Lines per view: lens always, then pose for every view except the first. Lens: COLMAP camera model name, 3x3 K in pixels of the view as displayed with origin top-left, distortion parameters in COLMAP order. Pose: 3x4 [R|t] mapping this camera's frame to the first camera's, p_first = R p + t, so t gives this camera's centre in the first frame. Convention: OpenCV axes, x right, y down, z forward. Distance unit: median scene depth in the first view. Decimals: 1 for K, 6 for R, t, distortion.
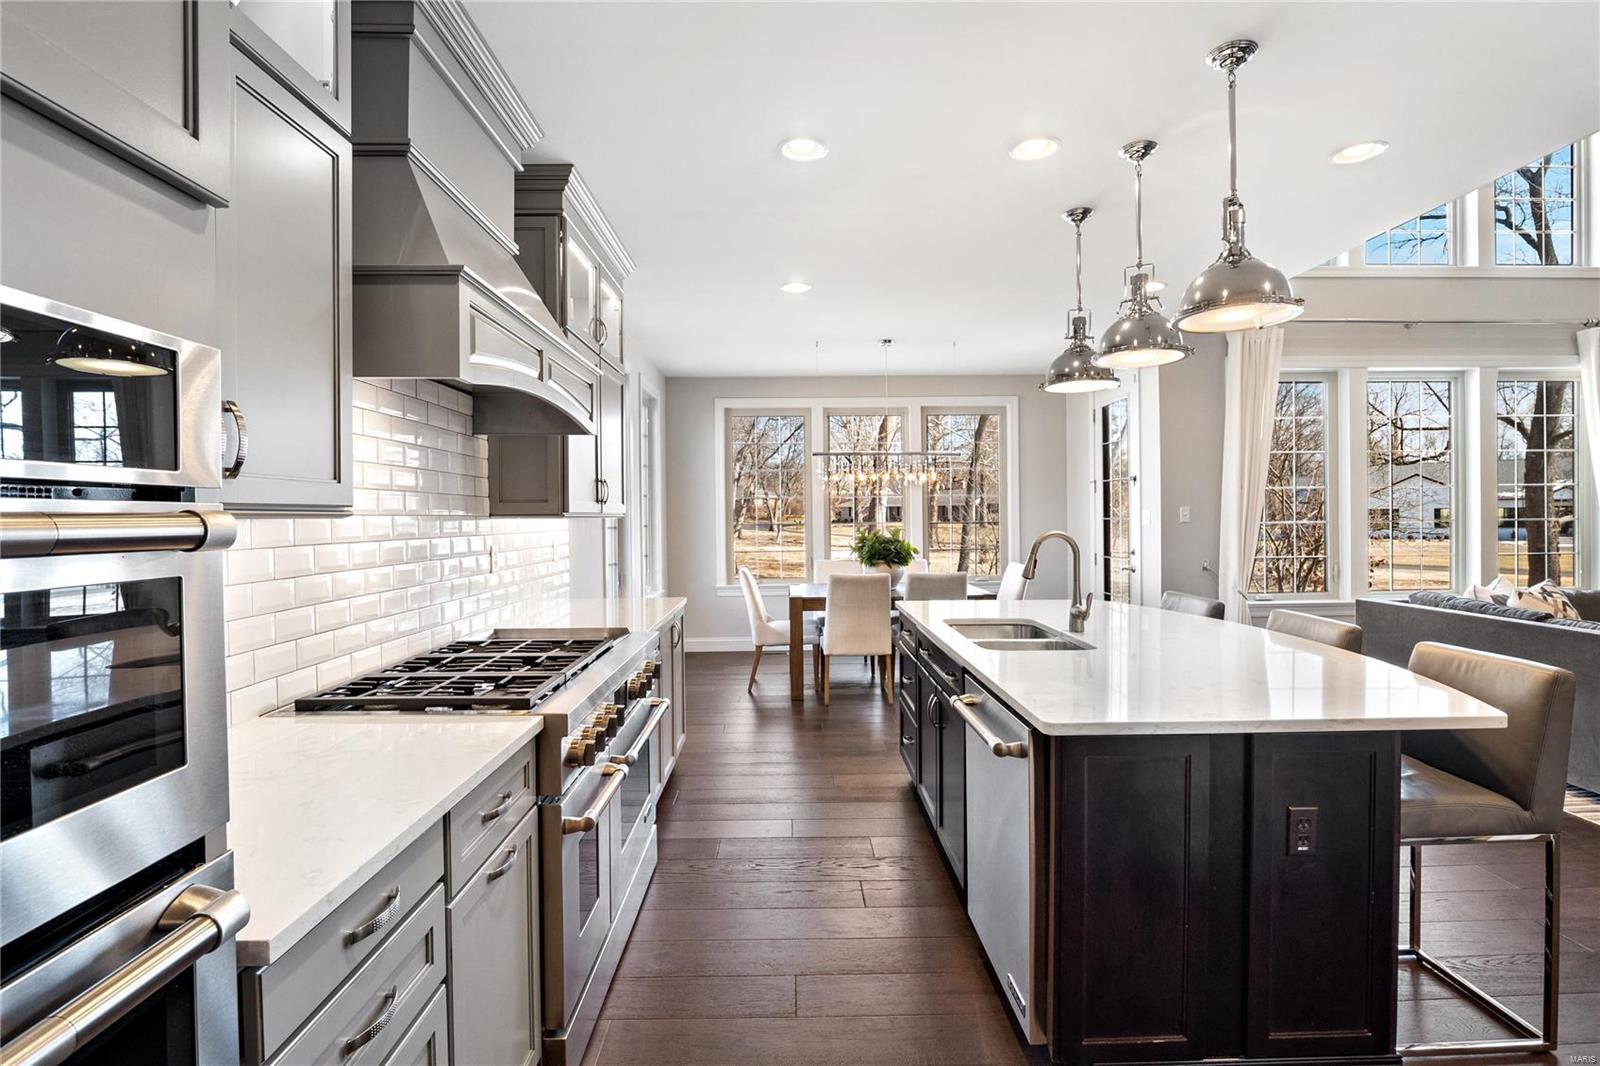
lens RADIAL K [[748.7, 0, 816.0], [0, 748.7, 552.8], [0, 0, 1]] dist [-0.008961, -0.005520]
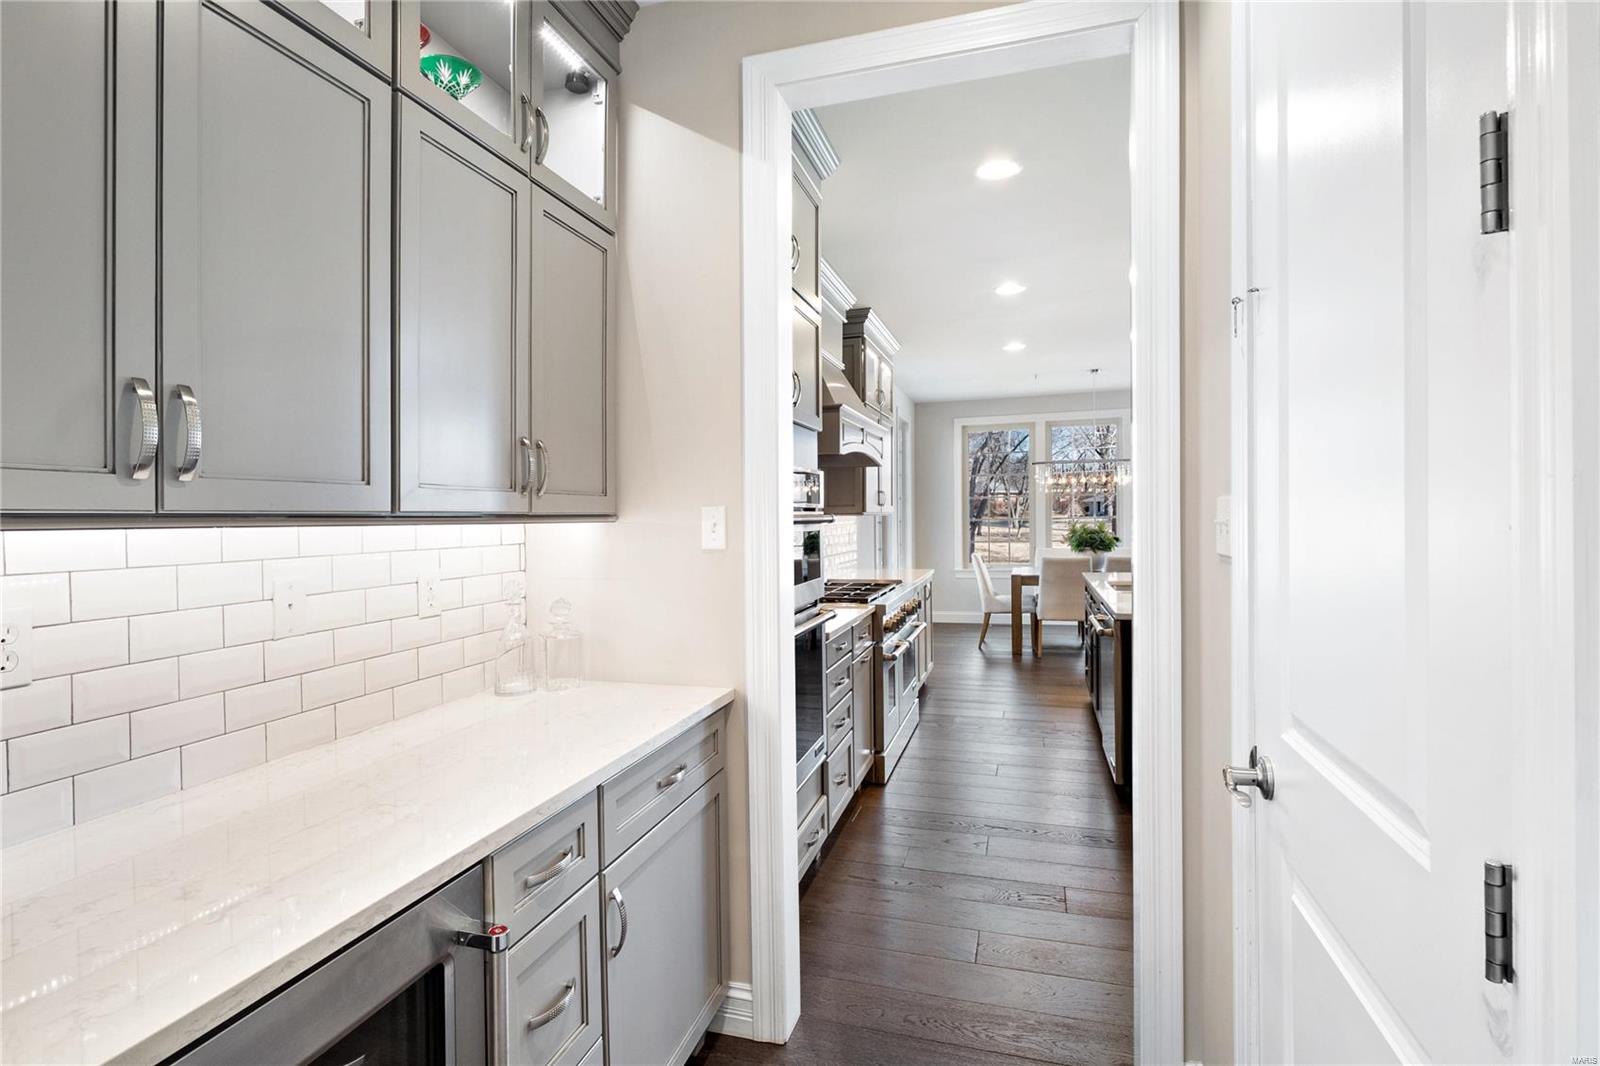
lens RADIAL K [[748.7, 0, 813.3], [0, 748.7, 534.8], [0, 0, 1]] dist [-0.008961, -0.005520]
pose [[0.949909, 0.001453, -0.312523, 0.054923], [-0.007565, 0.999803, -0.018346, 0.019503], [0.312435, 0.019791, 0.949733, -0.427903]]
